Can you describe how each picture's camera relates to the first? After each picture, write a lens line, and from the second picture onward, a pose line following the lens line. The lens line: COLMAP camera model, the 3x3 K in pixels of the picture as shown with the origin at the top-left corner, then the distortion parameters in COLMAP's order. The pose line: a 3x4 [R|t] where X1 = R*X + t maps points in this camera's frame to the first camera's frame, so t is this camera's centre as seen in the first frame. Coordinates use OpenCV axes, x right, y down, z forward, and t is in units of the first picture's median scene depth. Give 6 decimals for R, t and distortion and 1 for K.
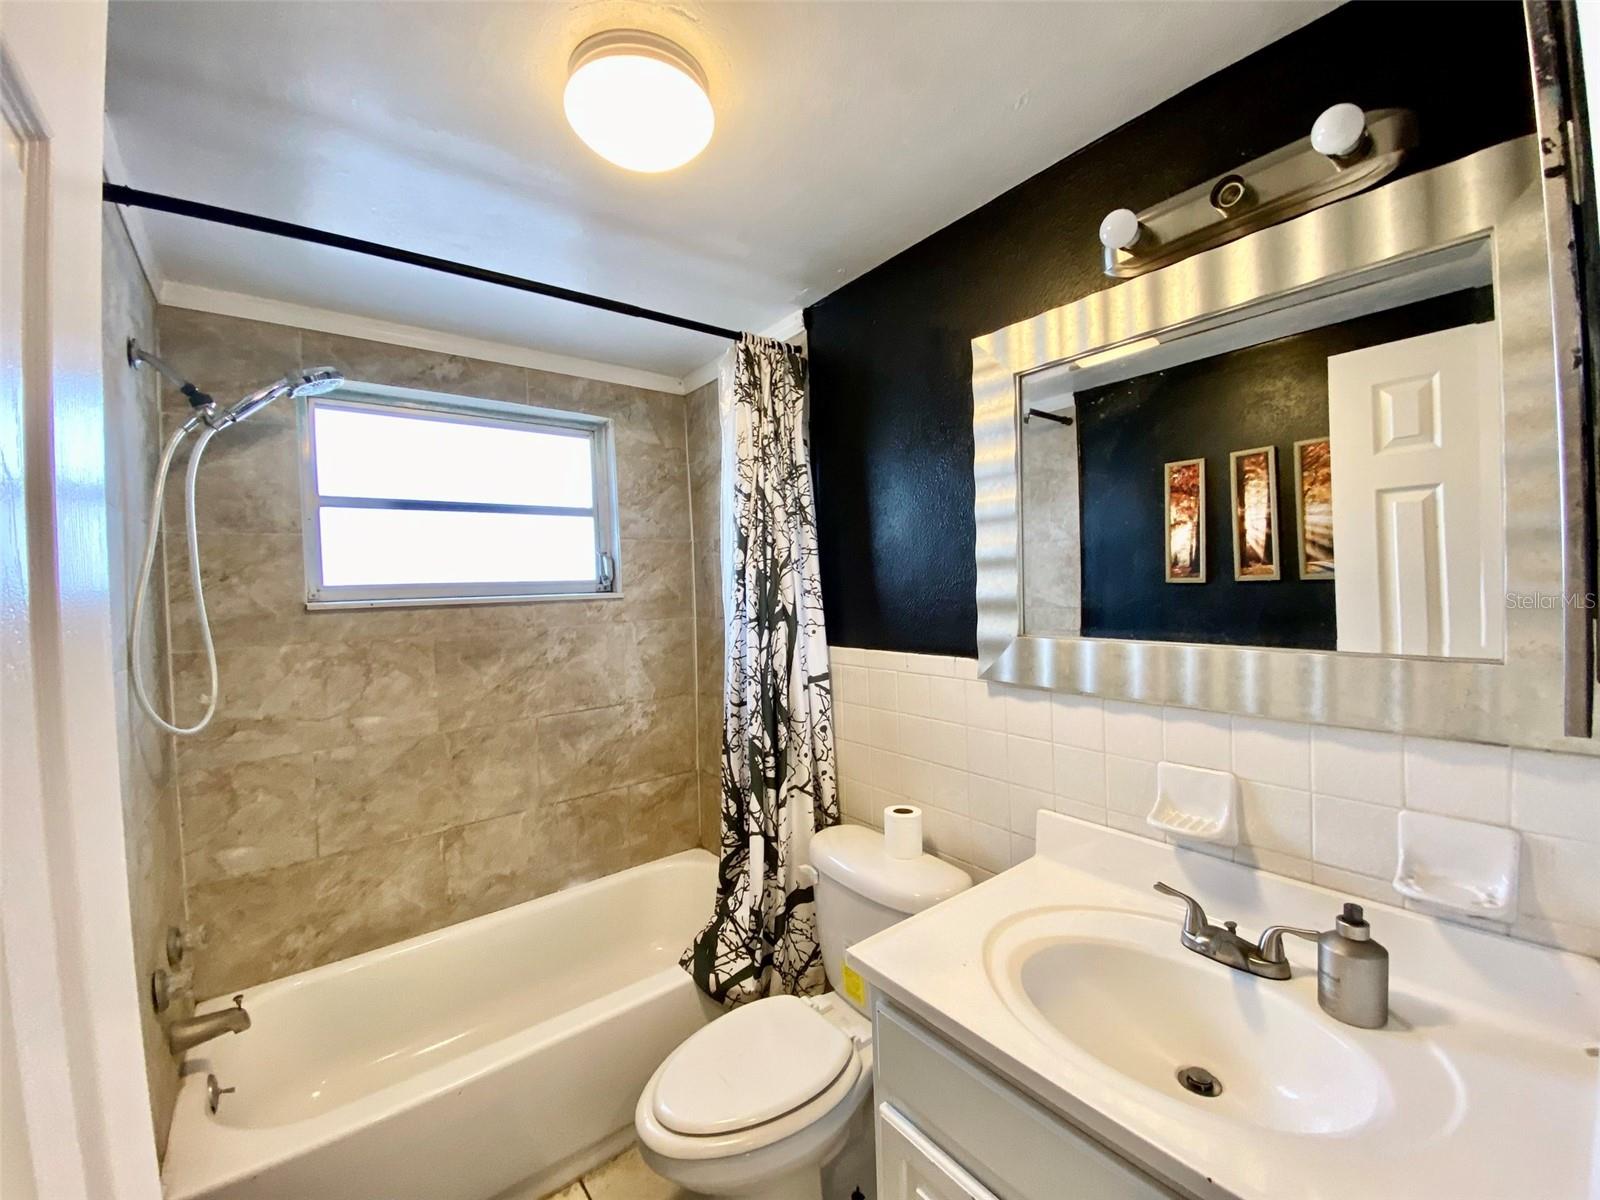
lens RADIAL K [[637.9, 0, 802.6], [0, 637.9, 599.7], [0, 0, 1]] dist [0.024090, -0.021977]
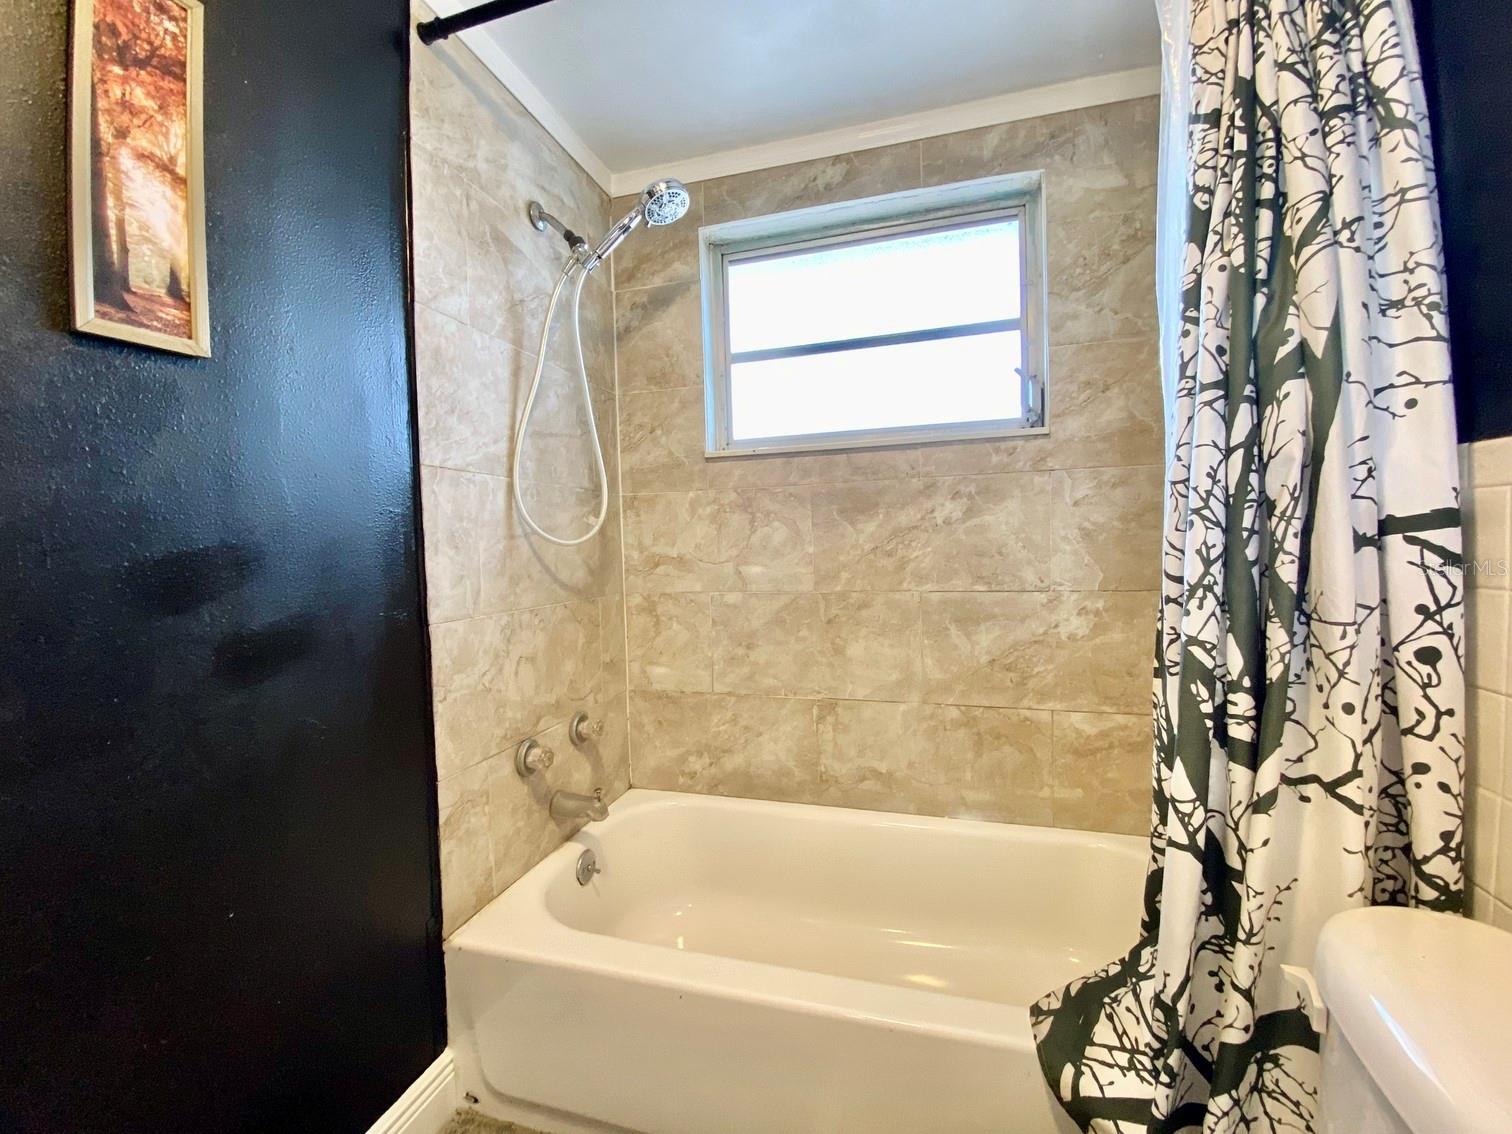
lens RADIAL K [[602.9, 0, 758.5], [0, 602.9, 566.7], [0, 0, 1]] dist [0.024090, -0.021977]
pose [[0.580298, 0.049627, -0.812891, 0.088748], [-0.011802, 0.998549, 0.052536, 0.135194], [0.814318, -0.020893, 0.580042, 0.468227]]
